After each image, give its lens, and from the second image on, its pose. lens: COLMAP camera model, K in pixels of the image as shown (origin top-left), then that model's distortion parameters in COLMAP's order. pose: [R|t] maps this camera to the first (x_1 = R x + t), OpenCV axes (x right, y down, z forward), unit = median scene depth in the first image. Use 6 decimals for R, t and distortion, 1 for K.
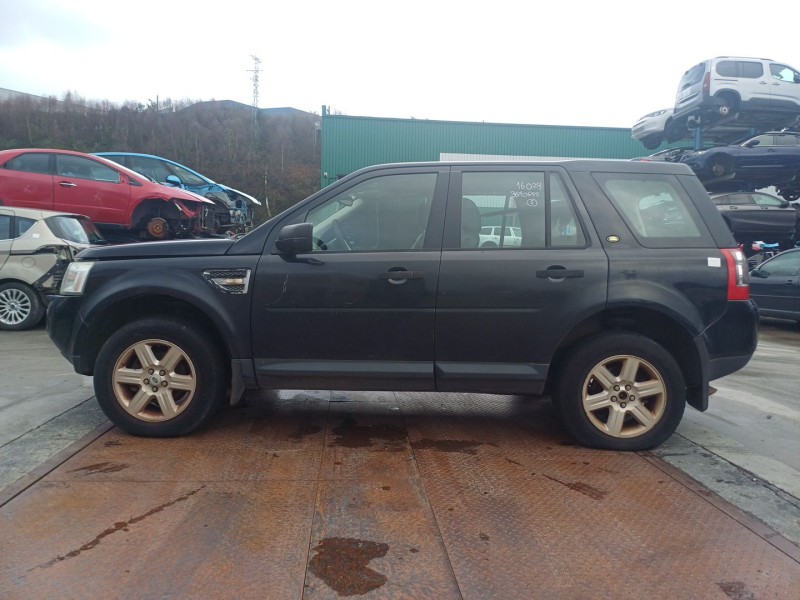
lens RADIAL K [[597.7, 0, 405.9], [0, 597.7, 273.8], [0, 0, 1]] dist [0.029577, -0.005145]
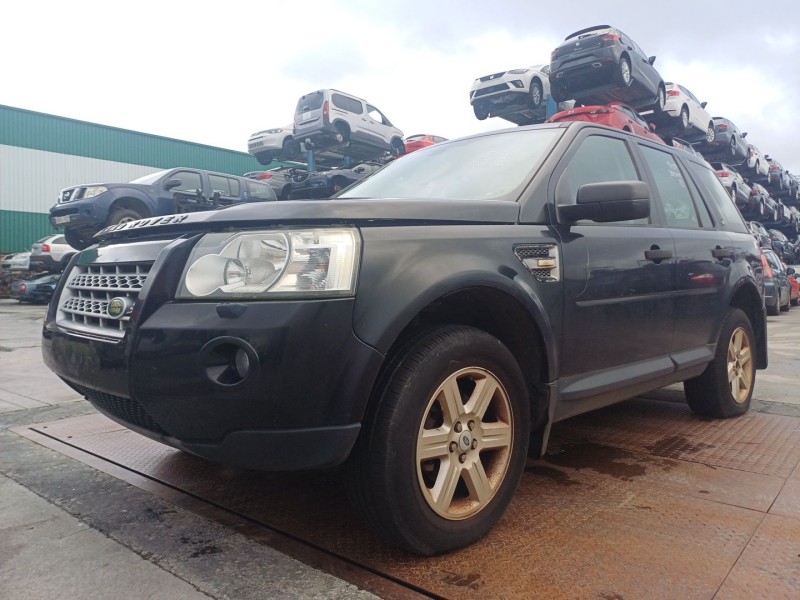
lens RADIAL K [[597.7, 0, 405.9], [0, 597.7, 273.8], [0, 0, 1]] dist [0.029577, -0.005145]
pose [[0.707879, -0.013029, 0.706214, -0.836053], [0.035563, 0.999219, -0.017212, 0.029151], [-0.705438, 0.037299, 0.707789, 0.631818]]
